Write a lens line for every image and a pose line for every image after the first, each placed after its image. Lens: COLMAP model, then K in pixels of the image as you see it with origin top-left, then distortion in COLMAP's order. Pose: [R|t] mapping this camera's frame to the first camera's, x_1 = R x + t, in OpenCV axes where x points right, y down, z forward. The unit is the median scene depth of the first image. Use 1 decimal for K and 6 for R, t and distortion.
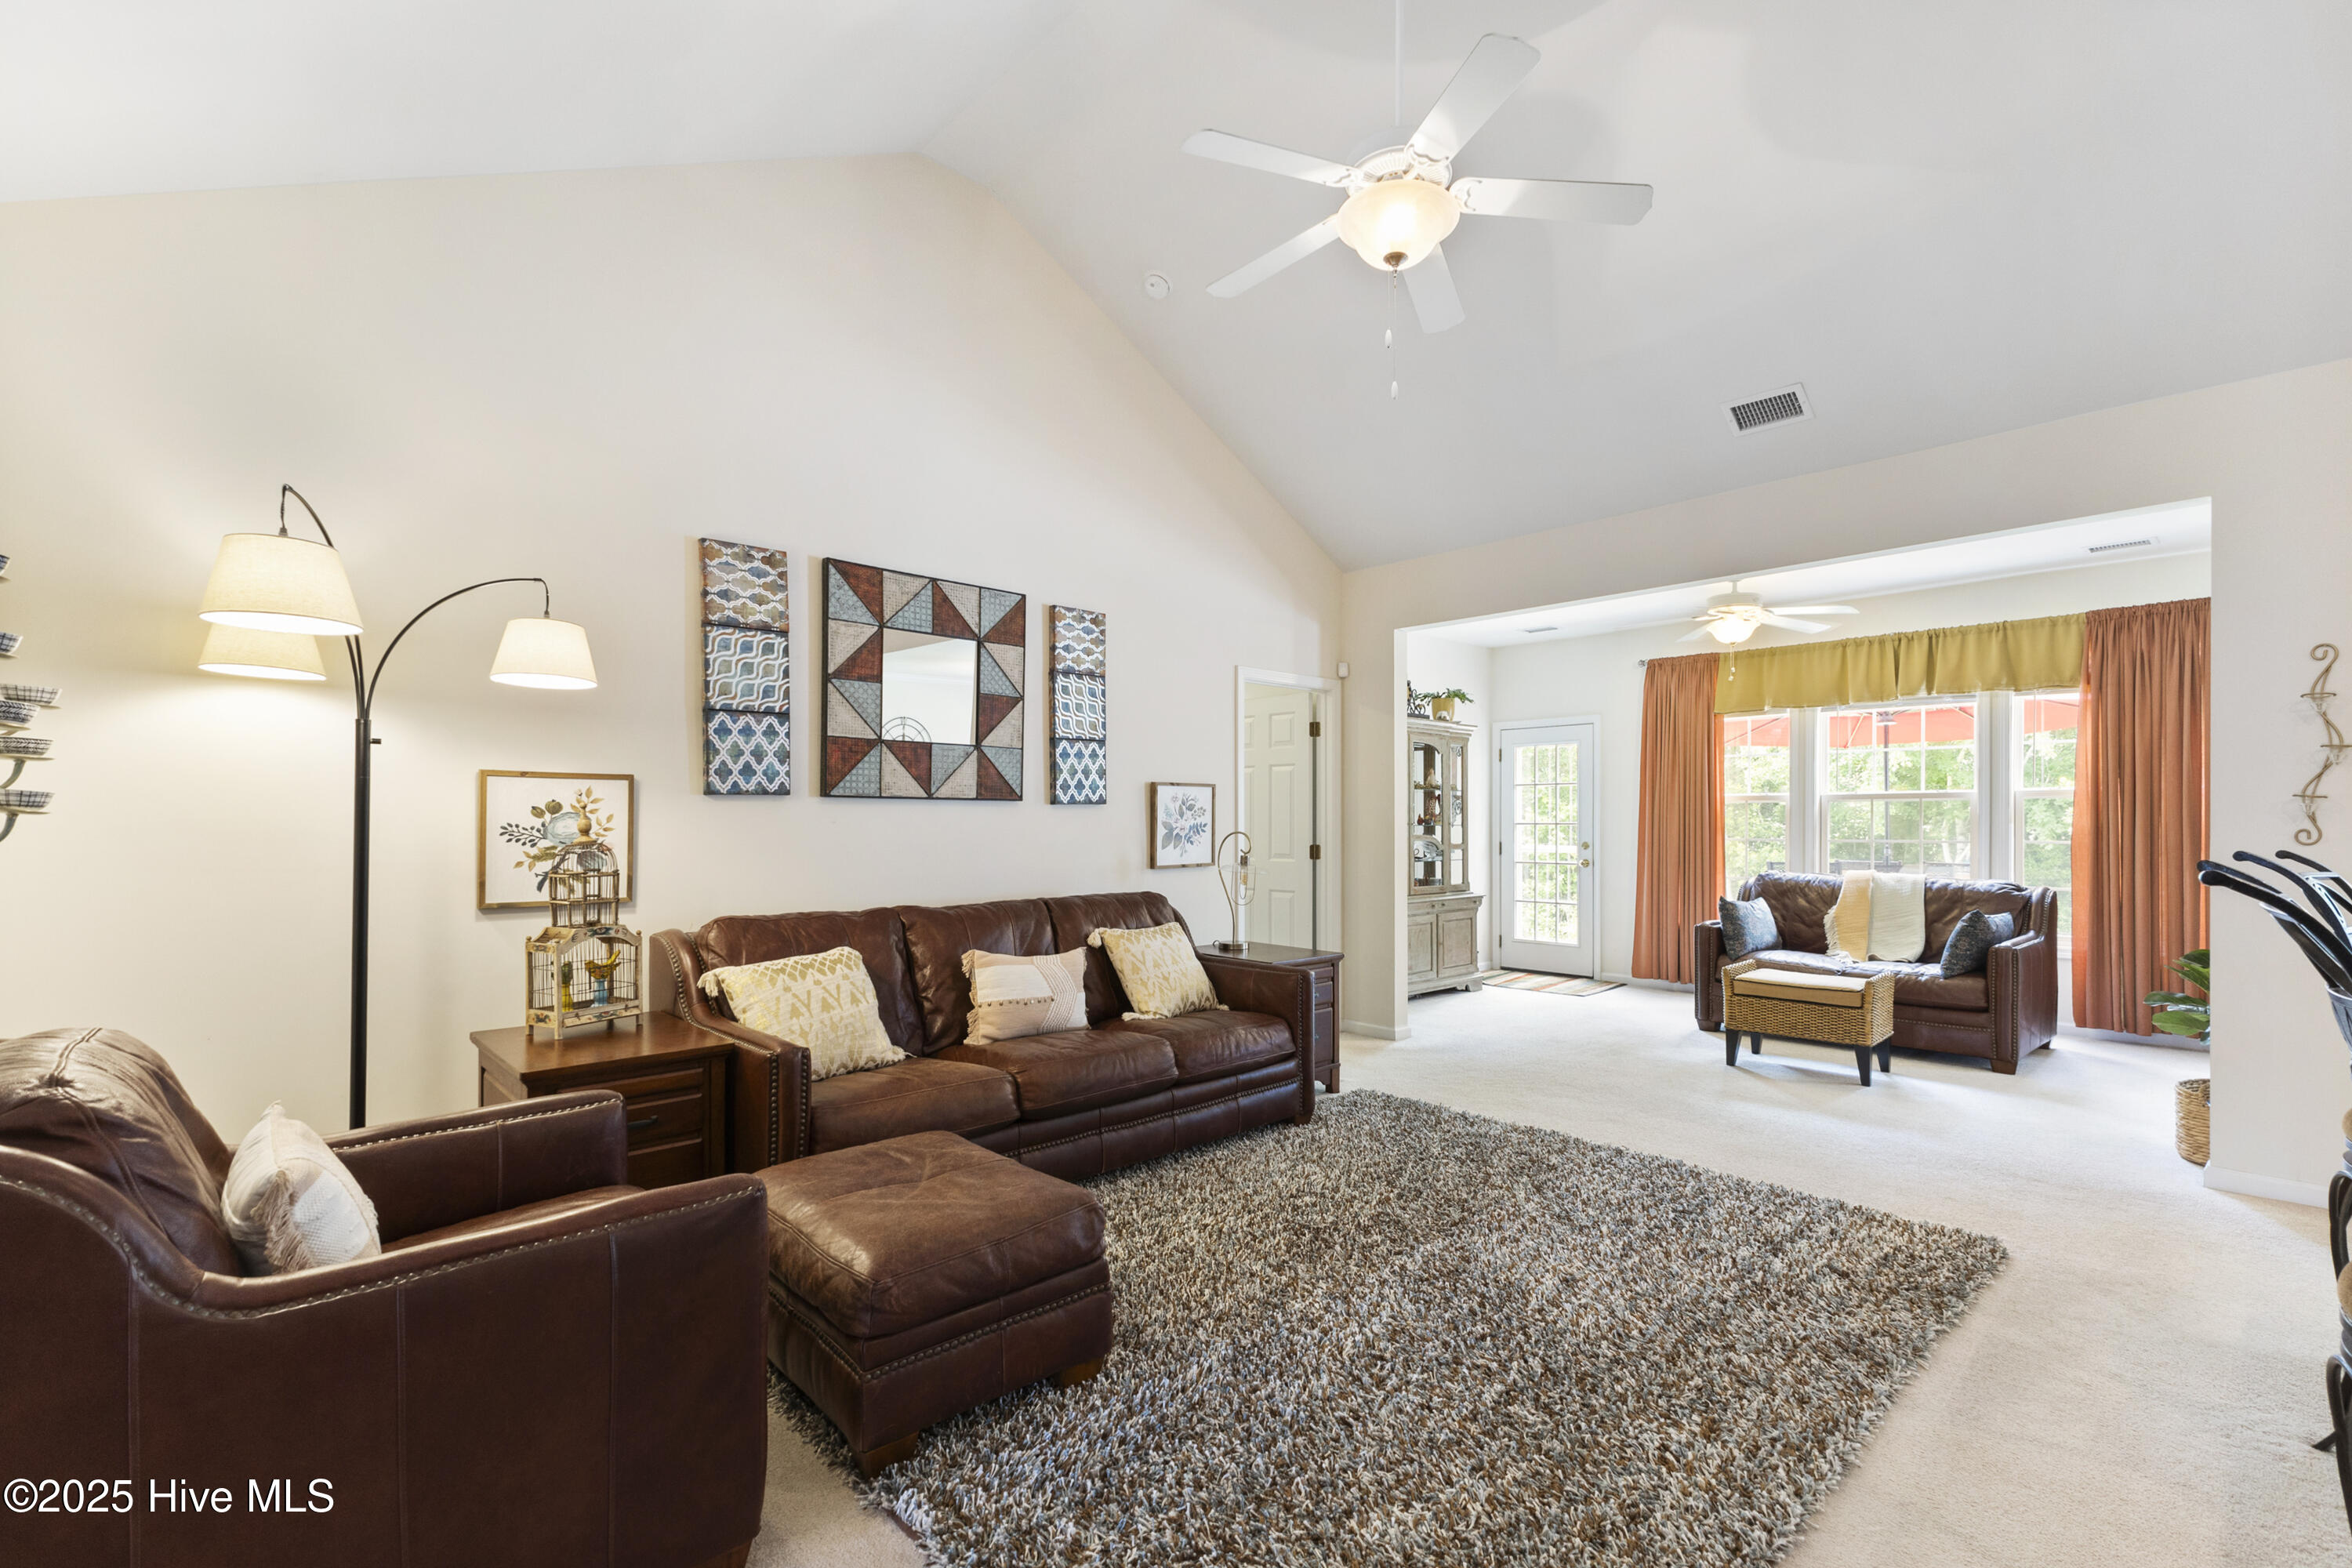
lens RADIAL K [[1036.0, 0, 1180.7], [0, 1036.0, 824.5], [0, 0, 1]] dist [0.005159, 0.001304]
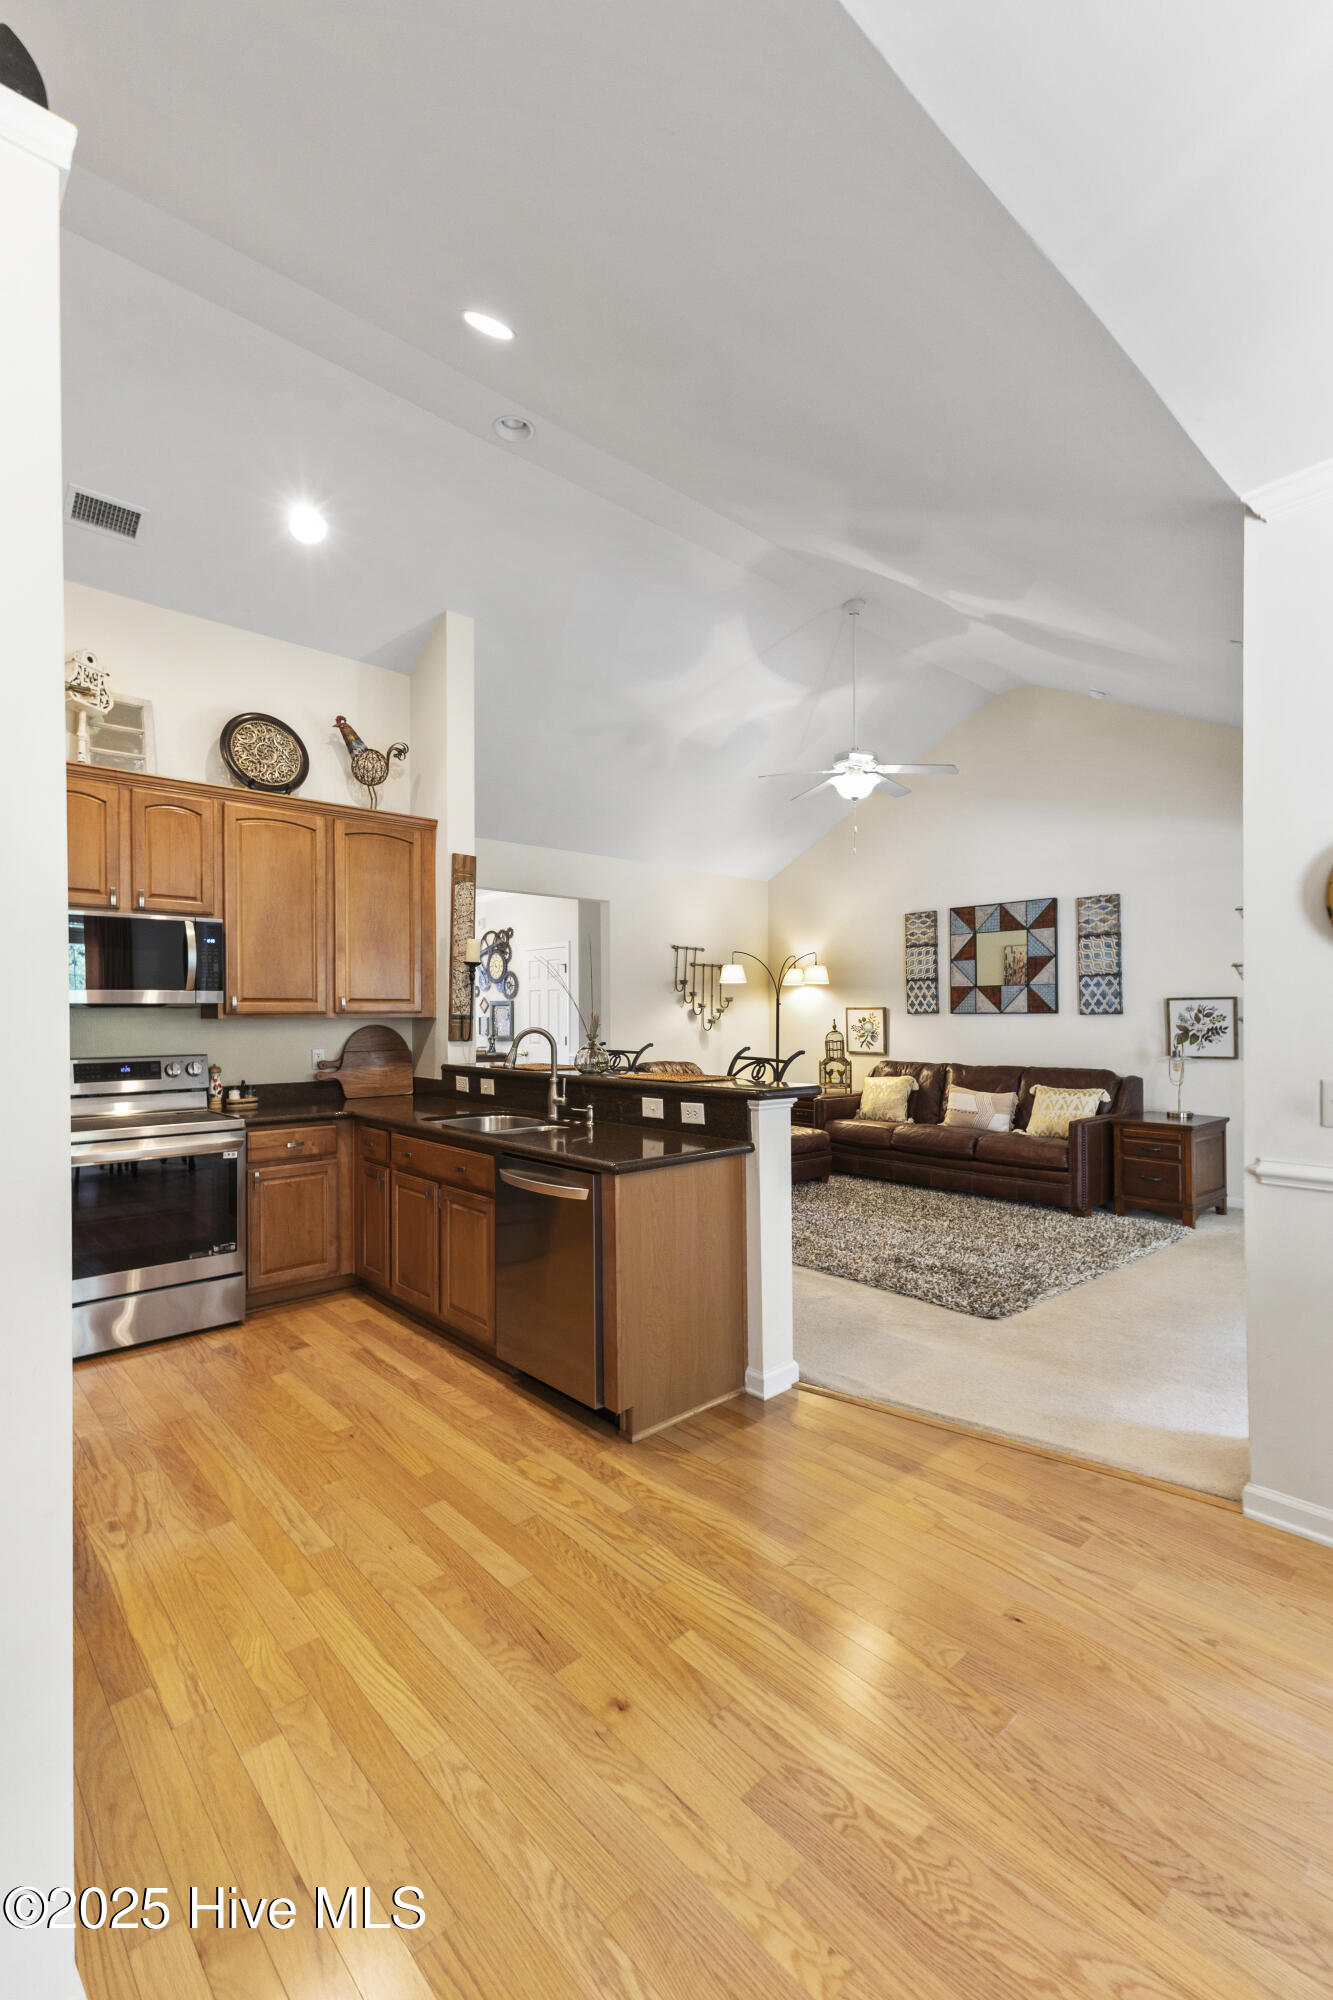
lens RADIAL K [[880.9, 0, 657.2], [0, 880.9, 1012.6], [0, 0, 1]] dist [0.005159, 0.001304]
pose [[-0.035426, -0.004204, -0.999363, 1.318532], [0.003438, 0.999985, -0.004329, -0.019048], [0.999366, -0.003589, -0.035411, 0.352374]]
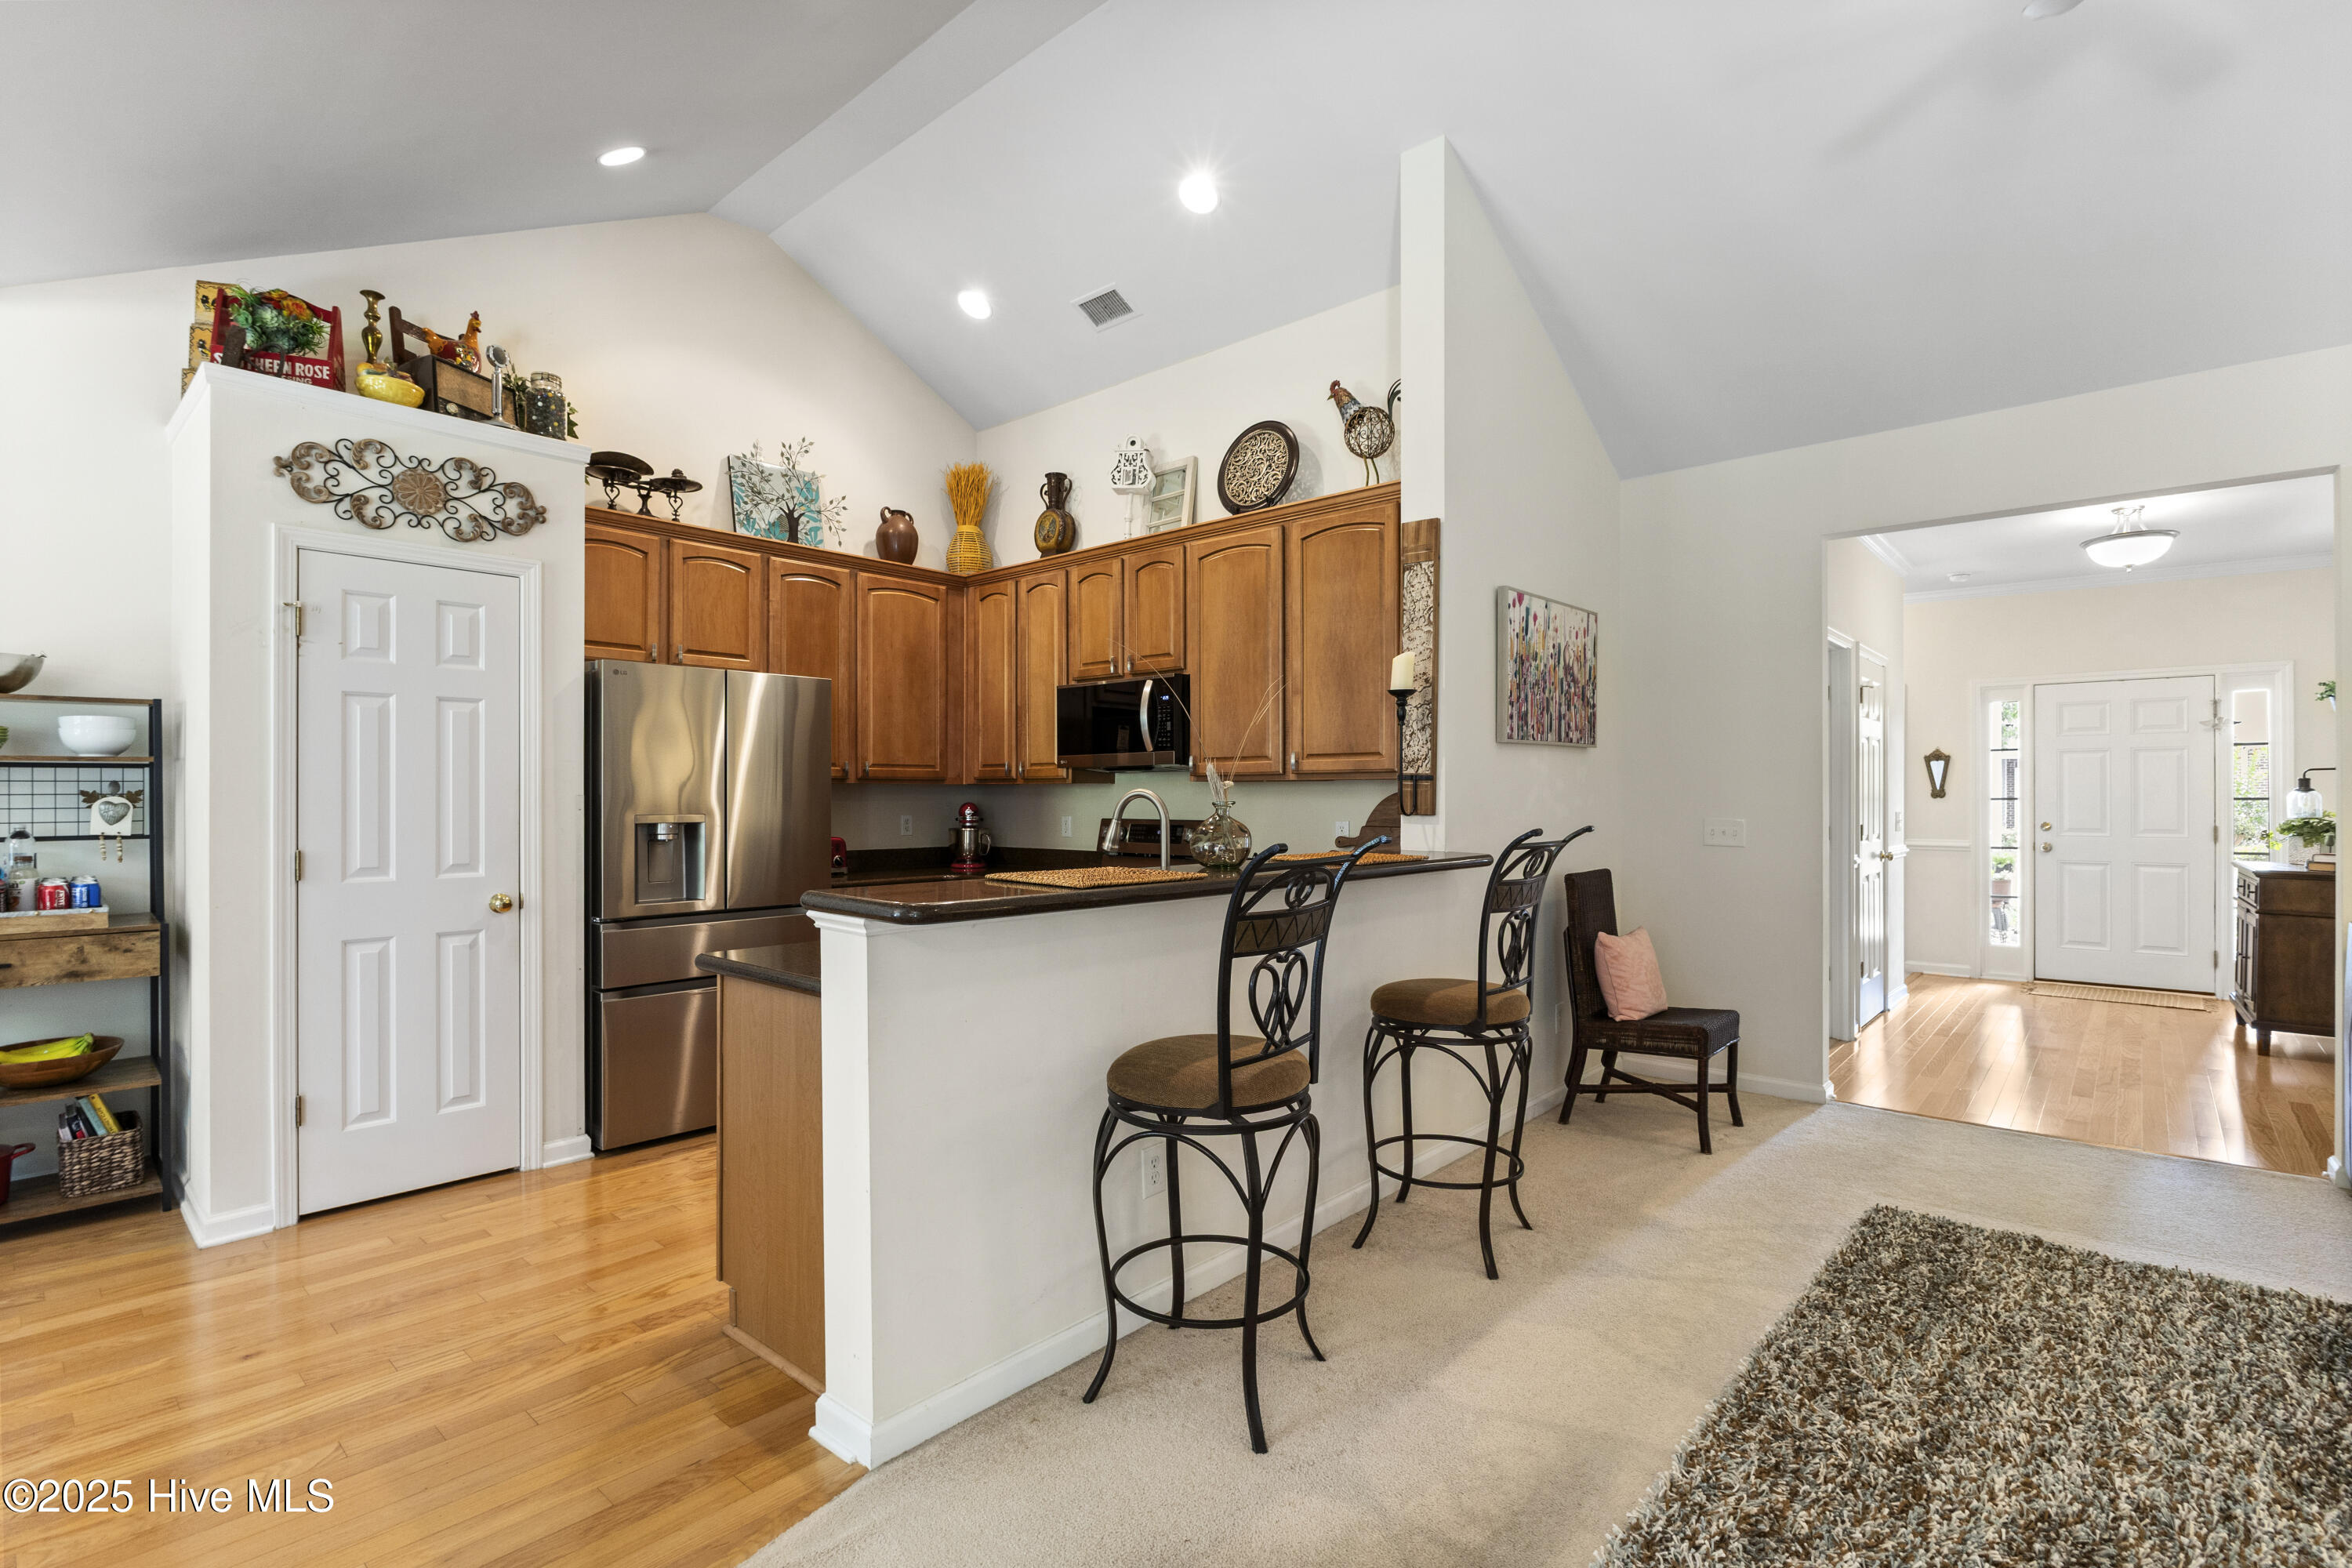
lens RADIAL K [[1073.2, 0, 1148.6], [0, 1073.2, 793.2], [0, 0, 1]] dist [-0.007553, -0.001926]
pose [[-0.997690, -0.004921, -0.067753, 0.554590], [-0.004799, 0.999987, -0.001964, -0.005032], [0.067761, -0.001634, -0.997700, 0.864367]]
